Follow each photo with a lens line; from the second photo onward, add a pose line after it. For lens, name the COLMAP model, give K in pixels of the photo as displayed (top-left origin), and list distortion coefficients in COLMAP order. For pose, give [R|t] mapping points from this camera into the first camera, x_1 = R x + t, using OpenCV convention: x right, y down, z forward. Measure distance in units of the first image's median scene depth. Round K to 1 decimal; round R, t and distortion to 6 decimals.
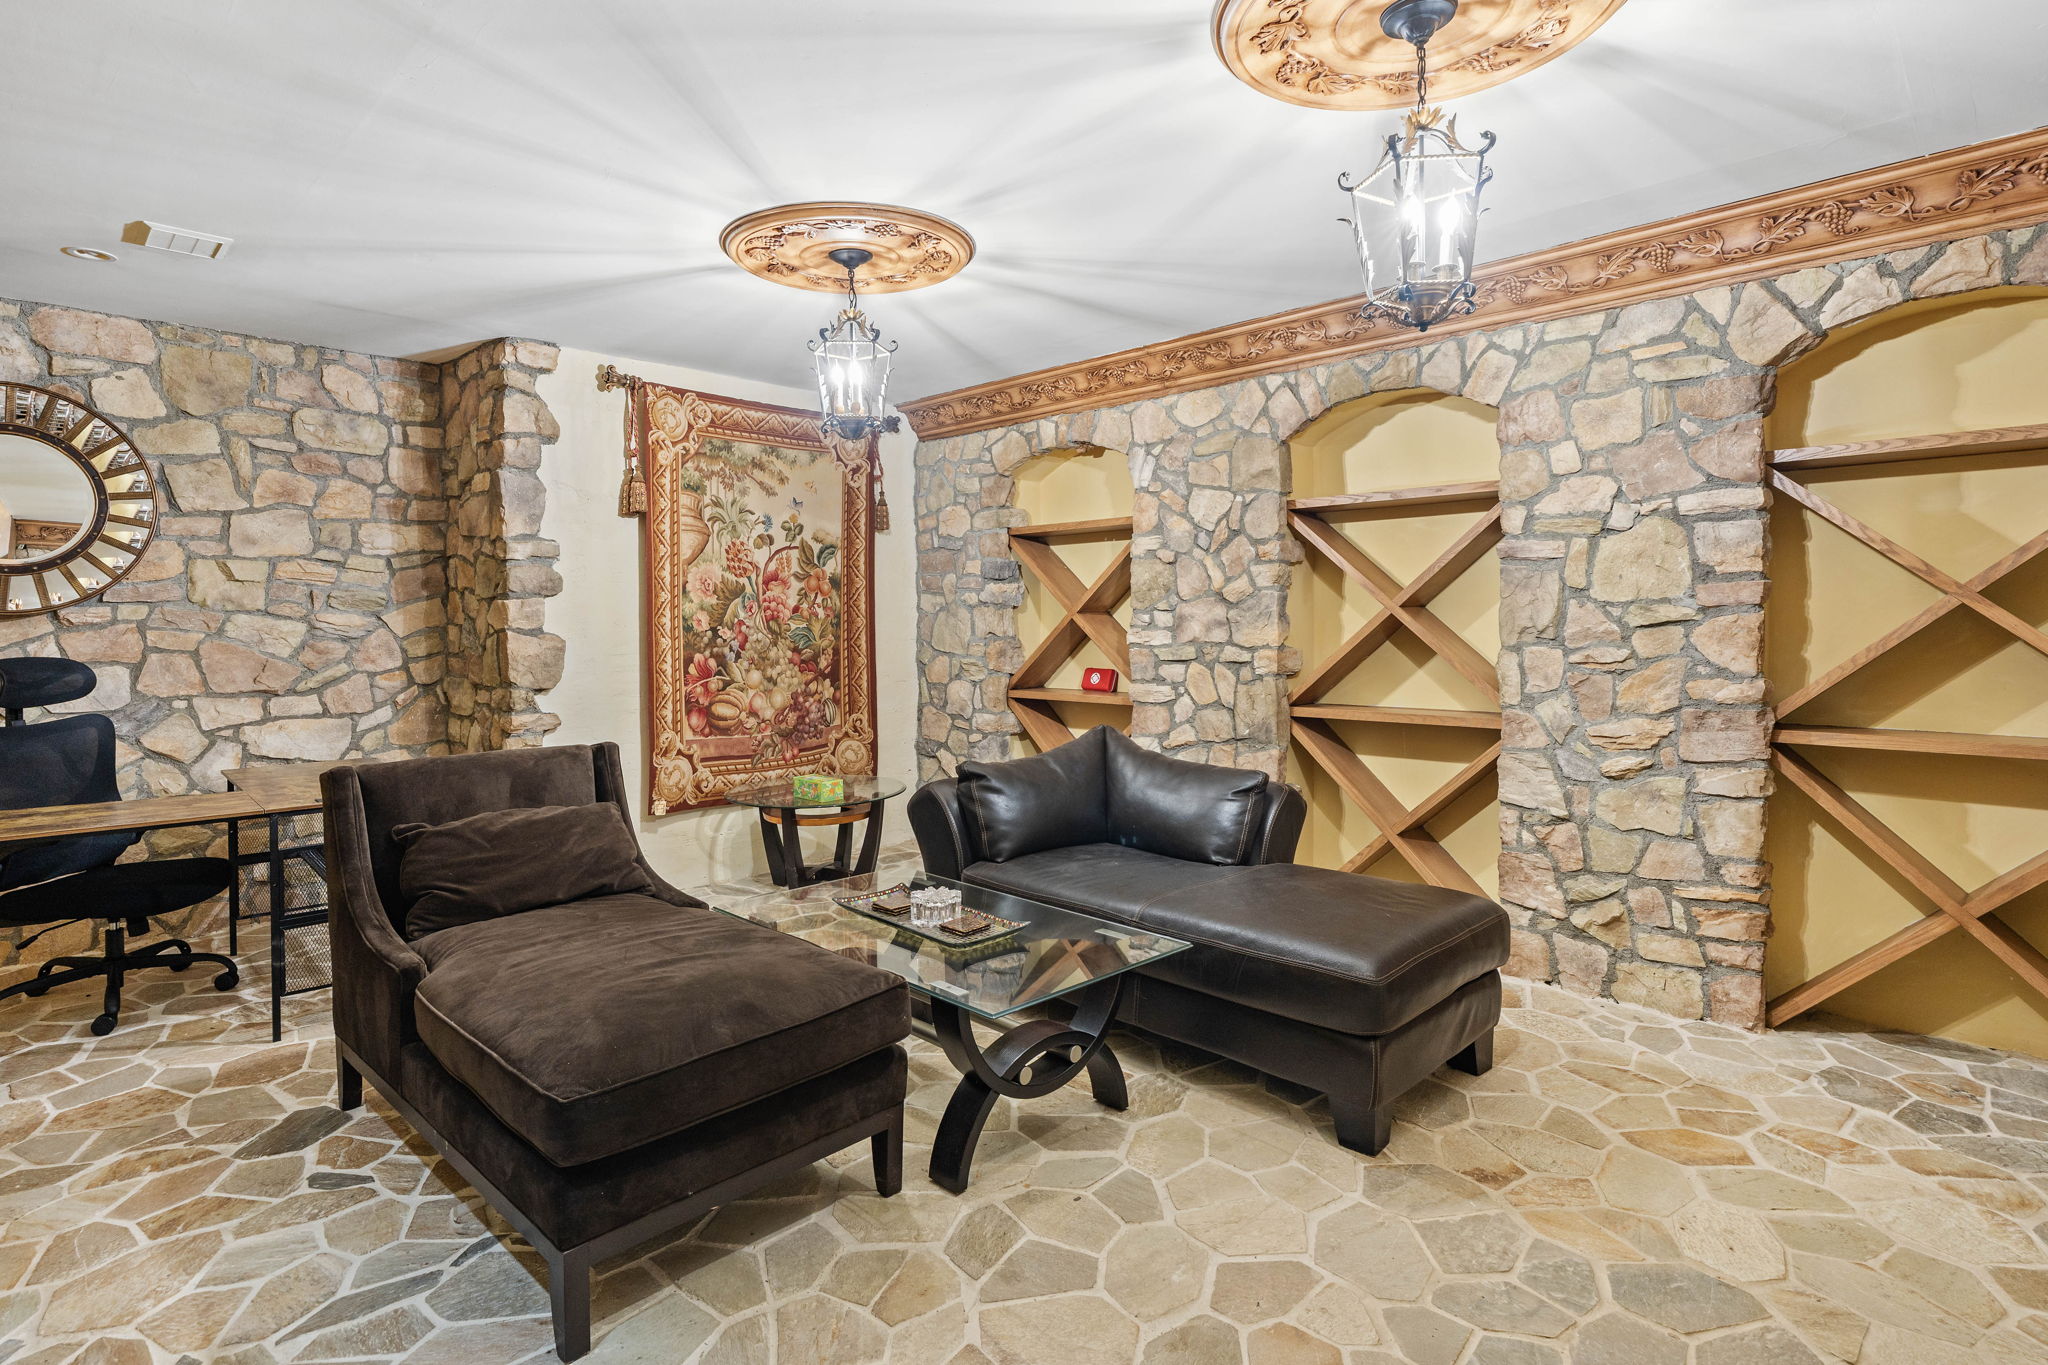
lens RADIAL K [[1044.2, 0, 1044.7], [0, 1044.2, 635.1], [0, 0, 1]] dist [0.001592, 0.000986]
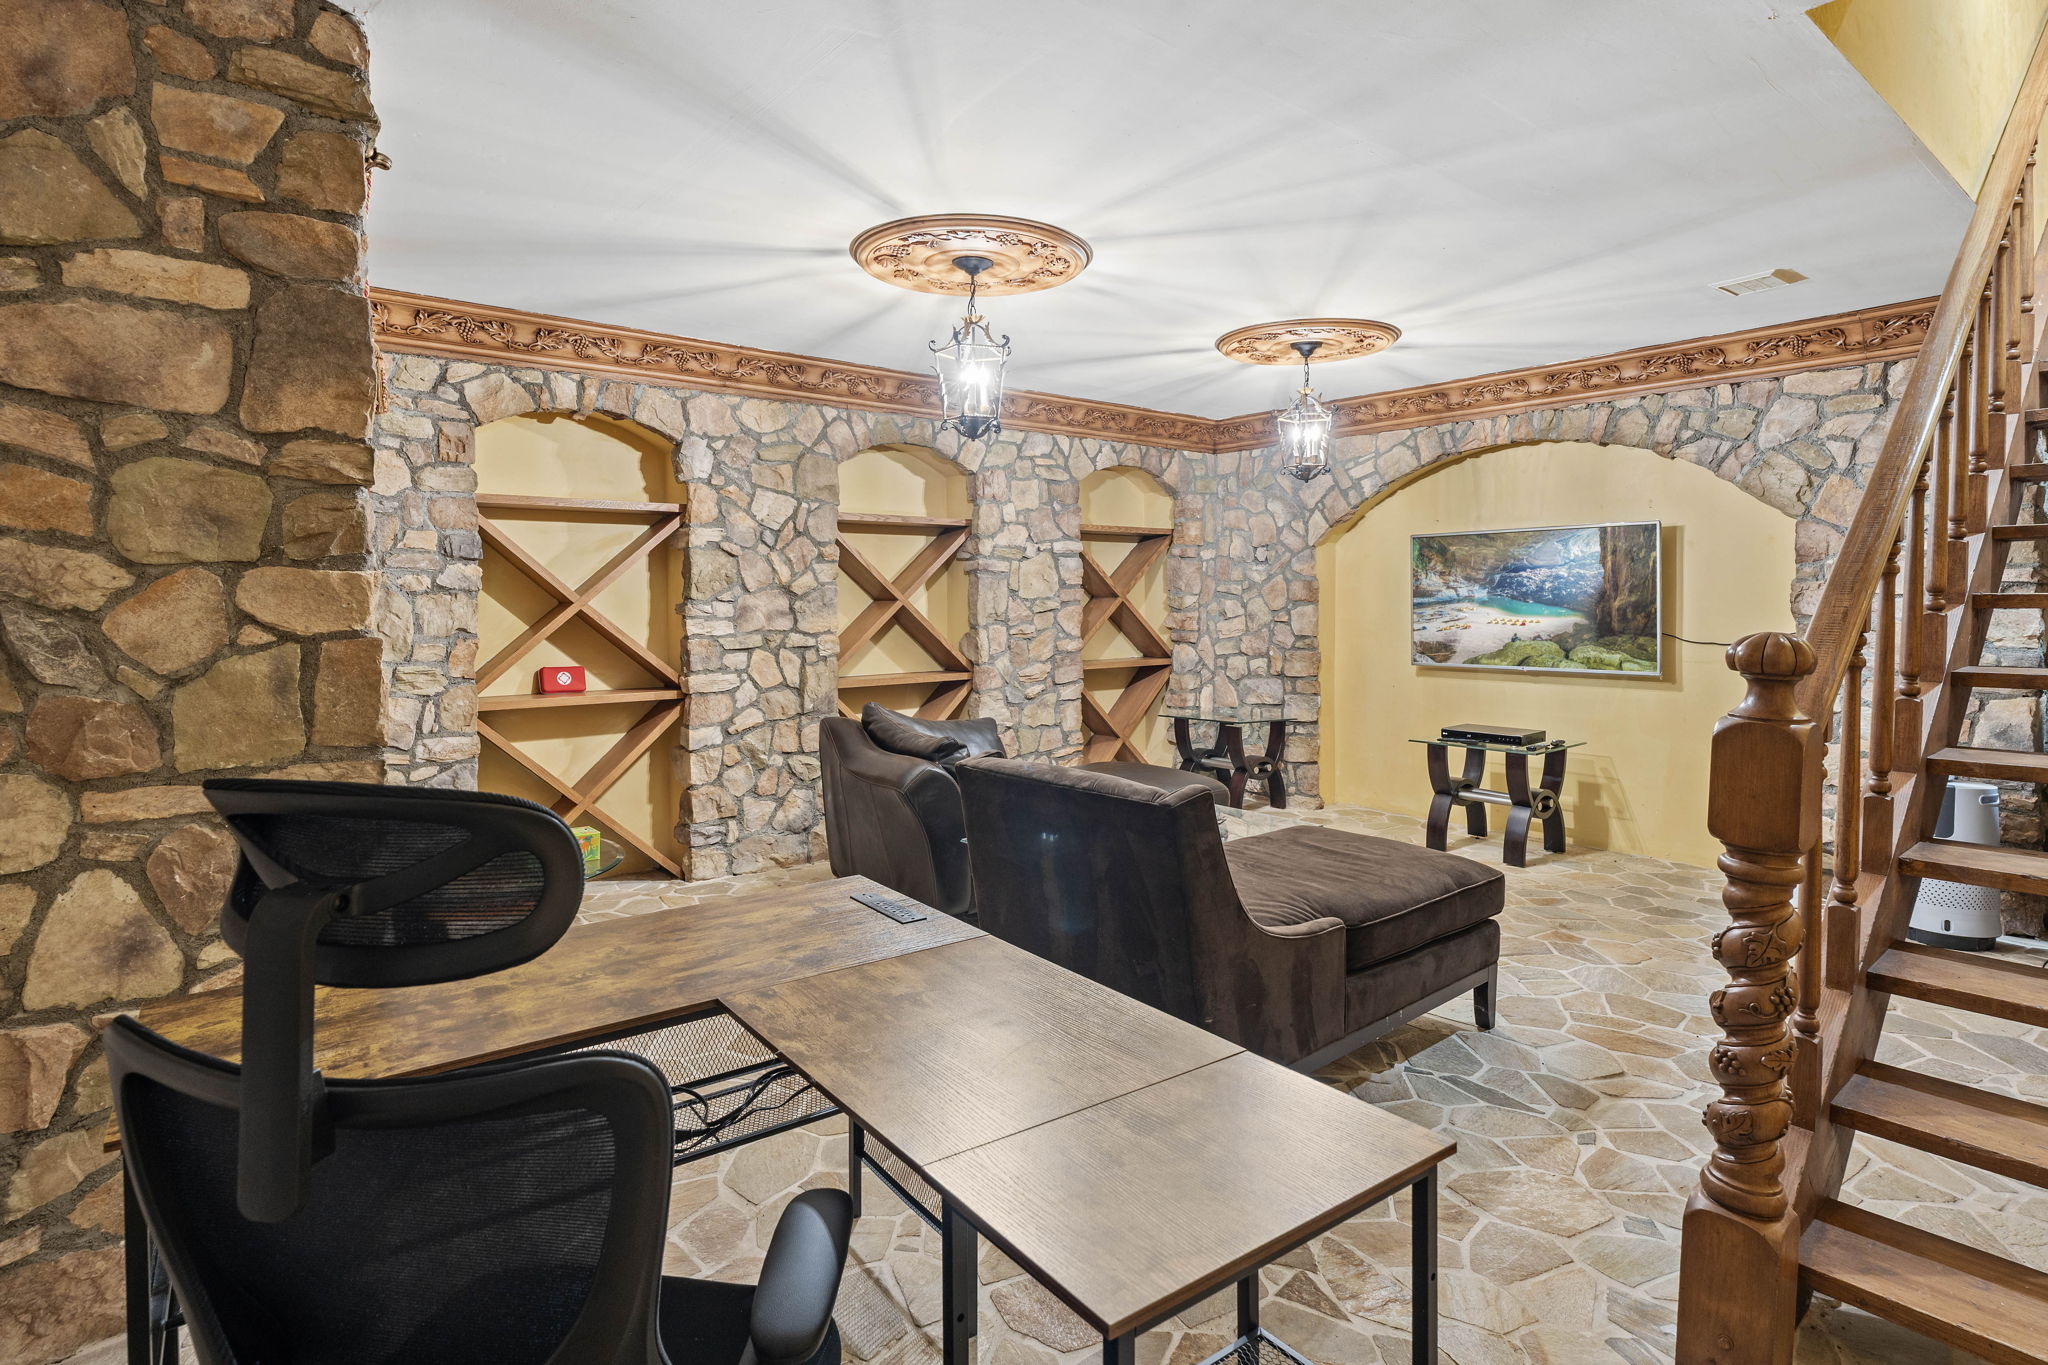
lens RADIAL K [[993.9, 0, 1029.4], [0, 993.9, 624.4], [0, 0, 1]] dist [-0.002989, 0.001693]
pose [[0.135599, -0.015686, 0.990640, -0.863248], [0.020231, 0.999710, 0.013061, -0.007979], [-0.990557, 0.018270, 0.135877, 0.599576]]
